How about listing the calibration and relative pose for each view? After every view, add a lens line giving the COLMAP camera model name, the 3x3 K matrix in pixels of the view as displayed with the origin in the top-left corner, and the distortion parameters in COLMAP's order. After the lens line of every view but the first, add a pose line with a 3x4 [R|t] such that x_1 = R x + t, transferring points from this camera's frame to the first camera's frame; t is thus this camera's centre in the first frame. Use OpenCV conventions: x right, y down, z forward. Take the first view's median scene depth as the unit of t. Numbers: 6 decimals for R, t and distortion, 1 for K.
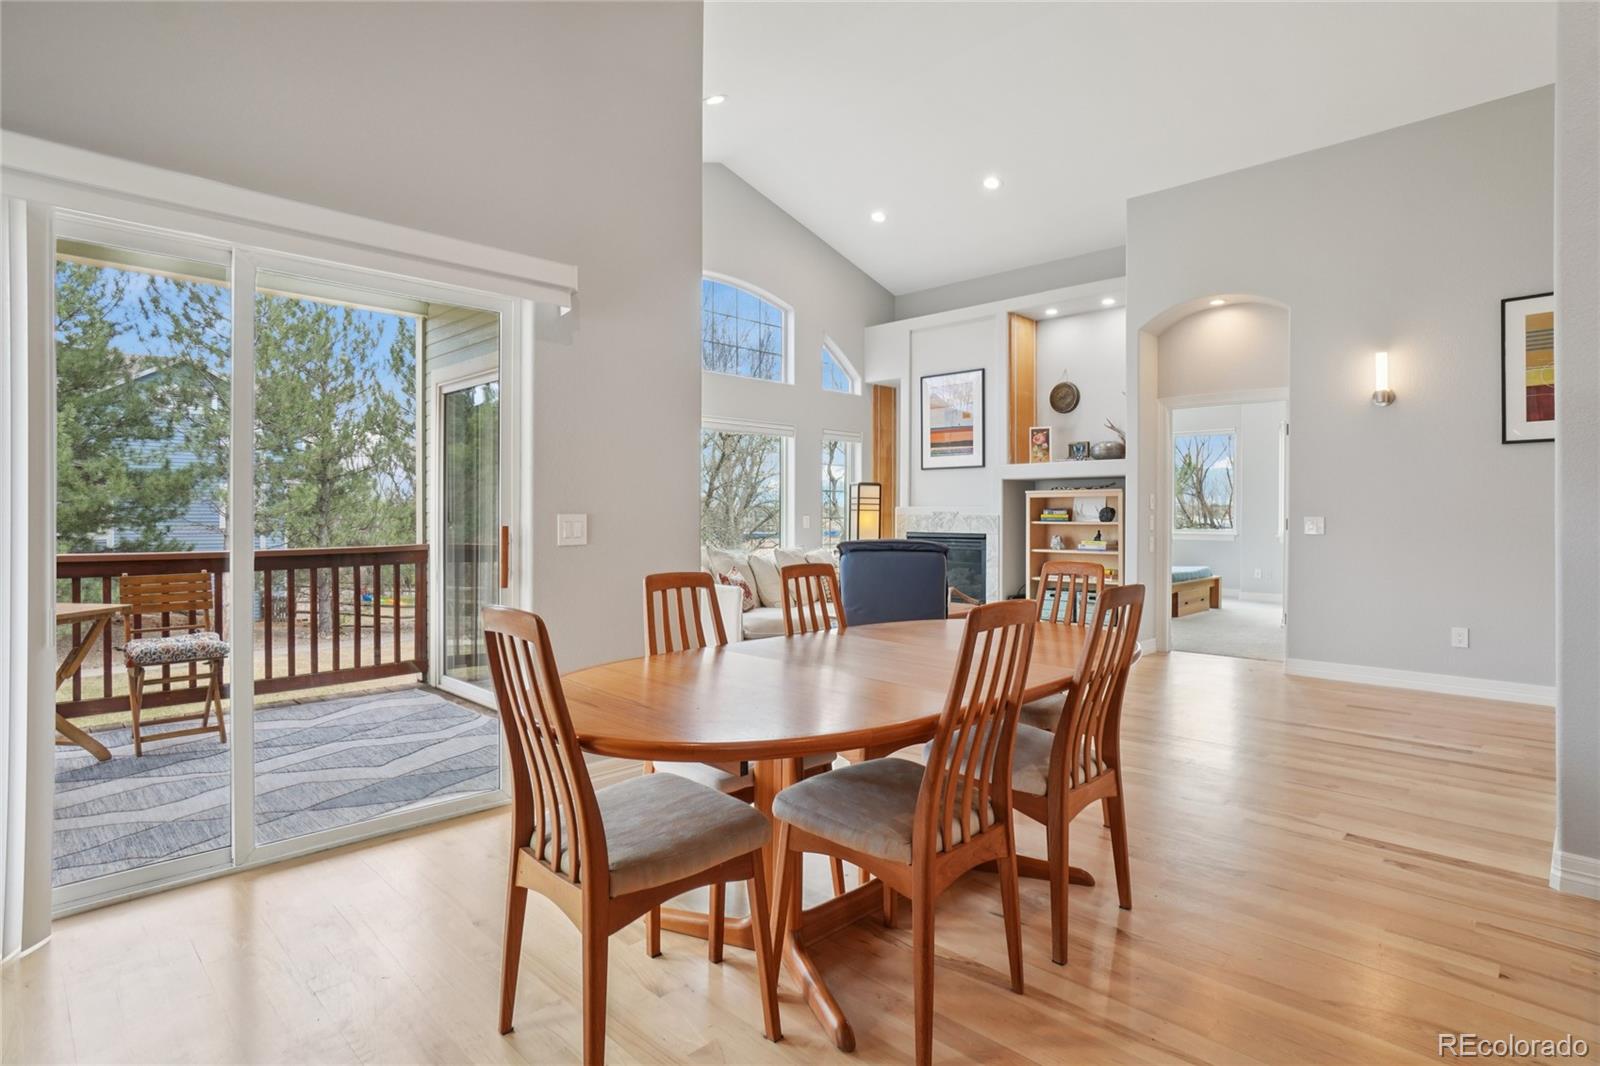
lens RADIAL K [[834.8, 0, 774.1], [0, 834.8, 516.2], [0, 0, 1]] dist [-0.000549, 0.000478]
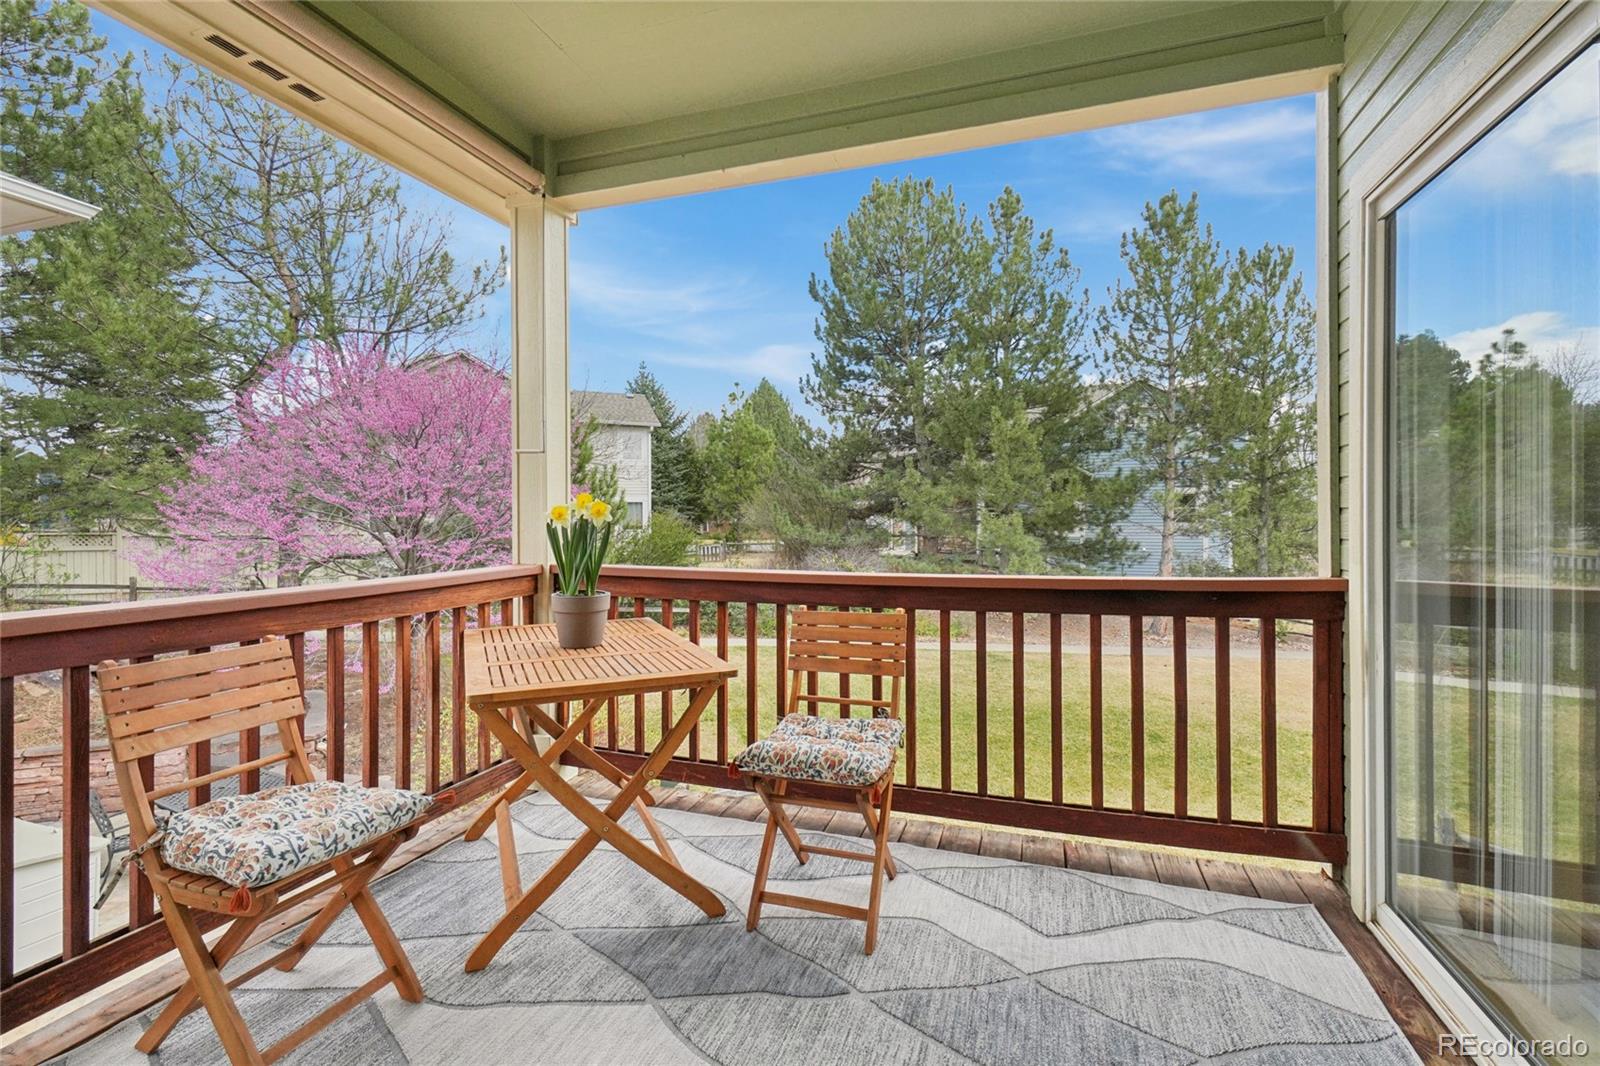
lens RADIAL K [[720.0, 0, 795.5], [0, 720.0, 520.6], [0, 0, 1]] dist [0.000406, 0.000243]
pose [[0.460000, -0.001147, -0.887918, -0.060149], [0.006058, 0.999980, 0.001846, -0.000130], [0.887898, -0.006228, 0.459997, 0.162957]]
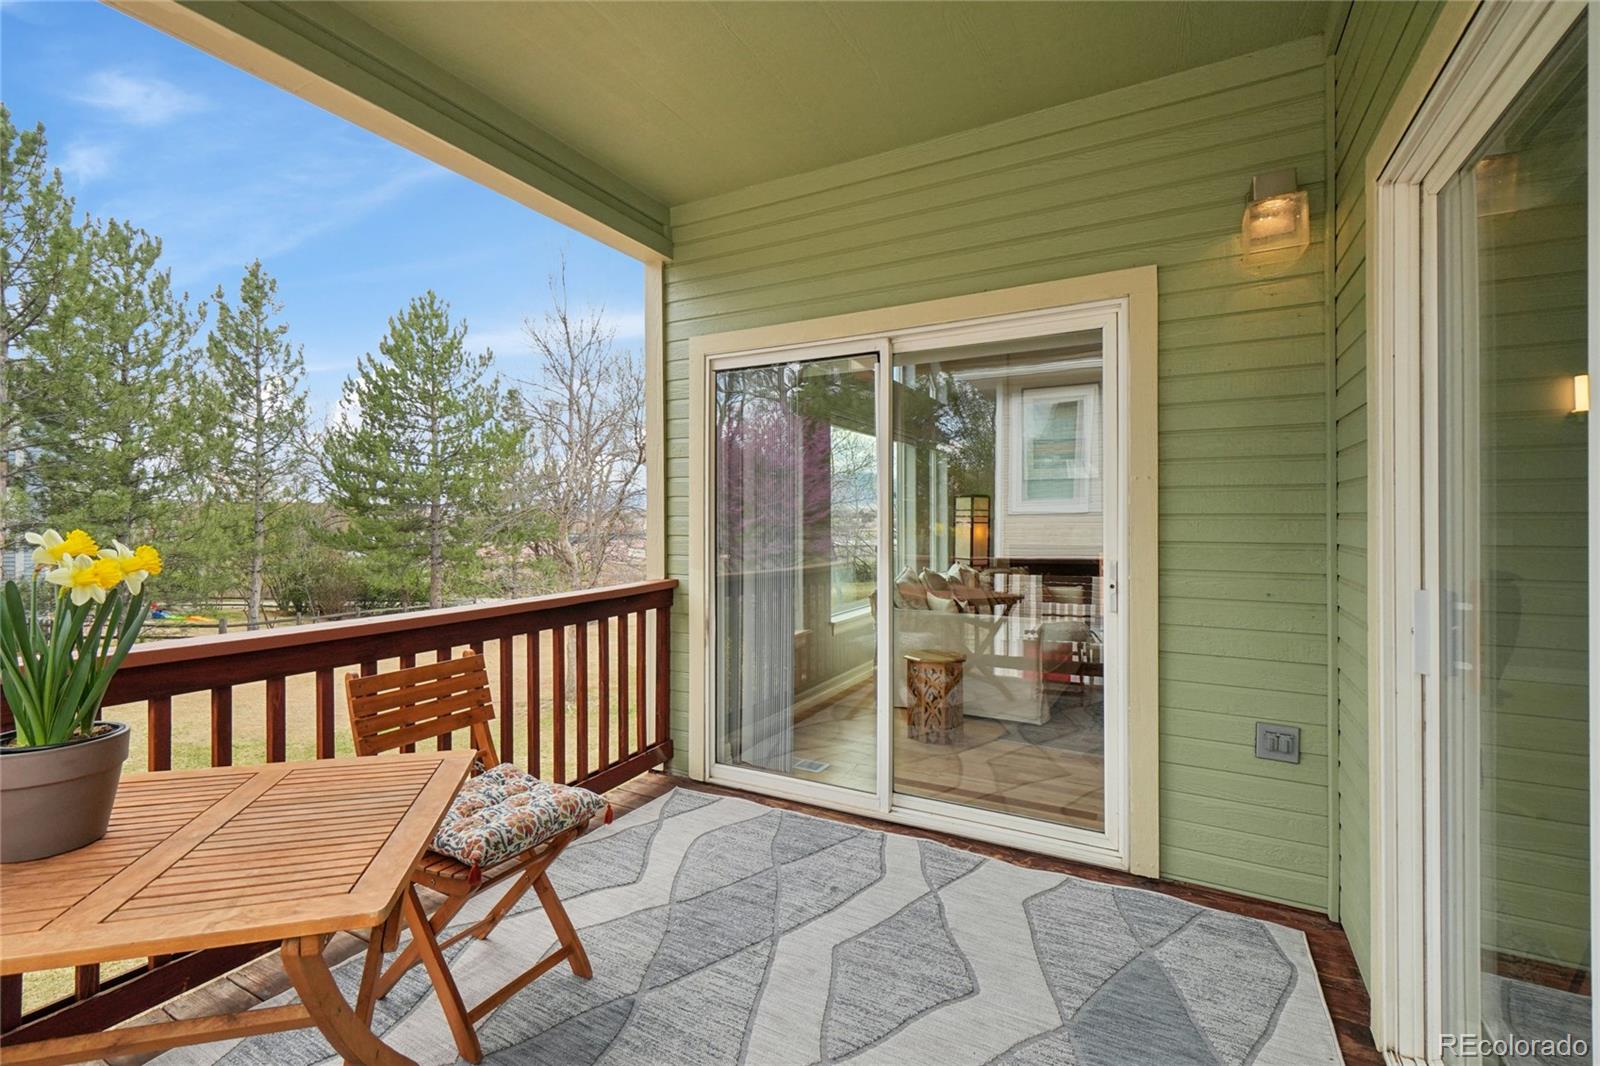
lens RADIAL K [[720.0, 0, 766.2], [0, 720.0, 520.1], [0, 0, 1]] dist [0.000406, 0.000243]
pose [[0.955223, -0.003660, 0.295865, -0.150702], [0.002988, 0.999992, 0.002725, -0.005578], [-0.295873, -0.001719, 0.955226, 0.111510]]
